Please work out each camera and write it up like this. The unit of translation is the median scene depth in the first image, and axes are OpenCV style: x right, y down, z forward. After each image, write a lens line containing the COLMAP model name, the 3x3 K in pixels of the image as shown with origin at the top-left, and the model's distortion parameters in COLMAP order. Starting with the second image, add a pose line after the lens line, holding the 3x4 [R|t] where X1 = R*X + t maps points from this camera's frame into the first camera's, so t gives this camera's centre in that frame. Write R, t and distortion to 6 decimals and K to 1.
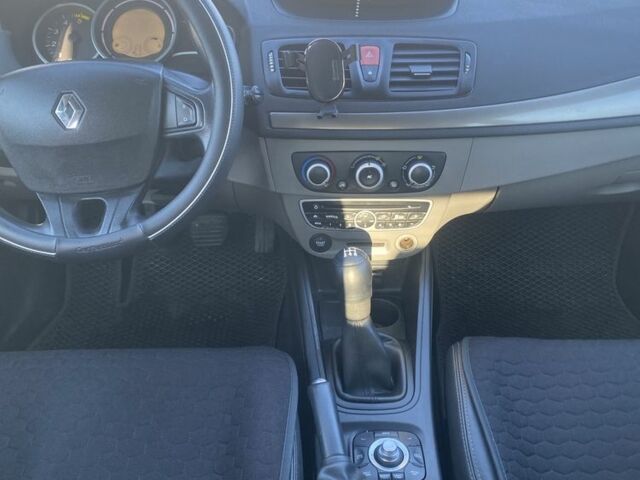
lens RADIAL K [[671.3, 0, 320.0], [0, 671.3, 240.0], [0, 0, 1]] dist [0.189679, -0.557299]
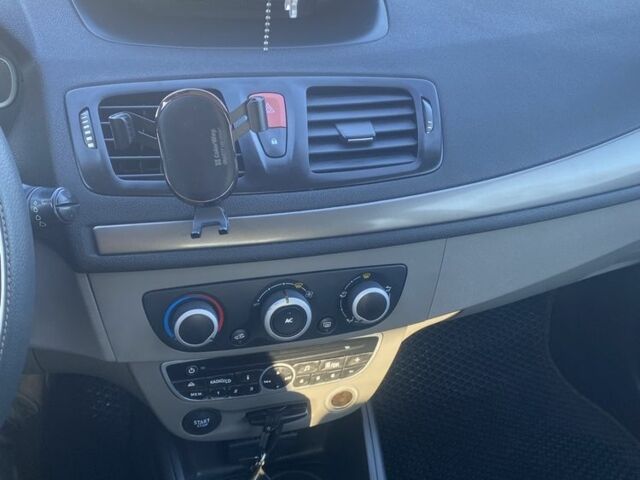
lens RADIAL K [[671.3, 0, 320.0], [0, 671.3, 240.0], [0, 0, 1]] dist [0.189679, -0.557299]
pose [[0.964675, -0.088994, 0.247954, -0.035870], [0.088298, 0.995996, 0.013951, -0.166231], [-0.248203, 0.008435, 0.968671, 0.437895]]
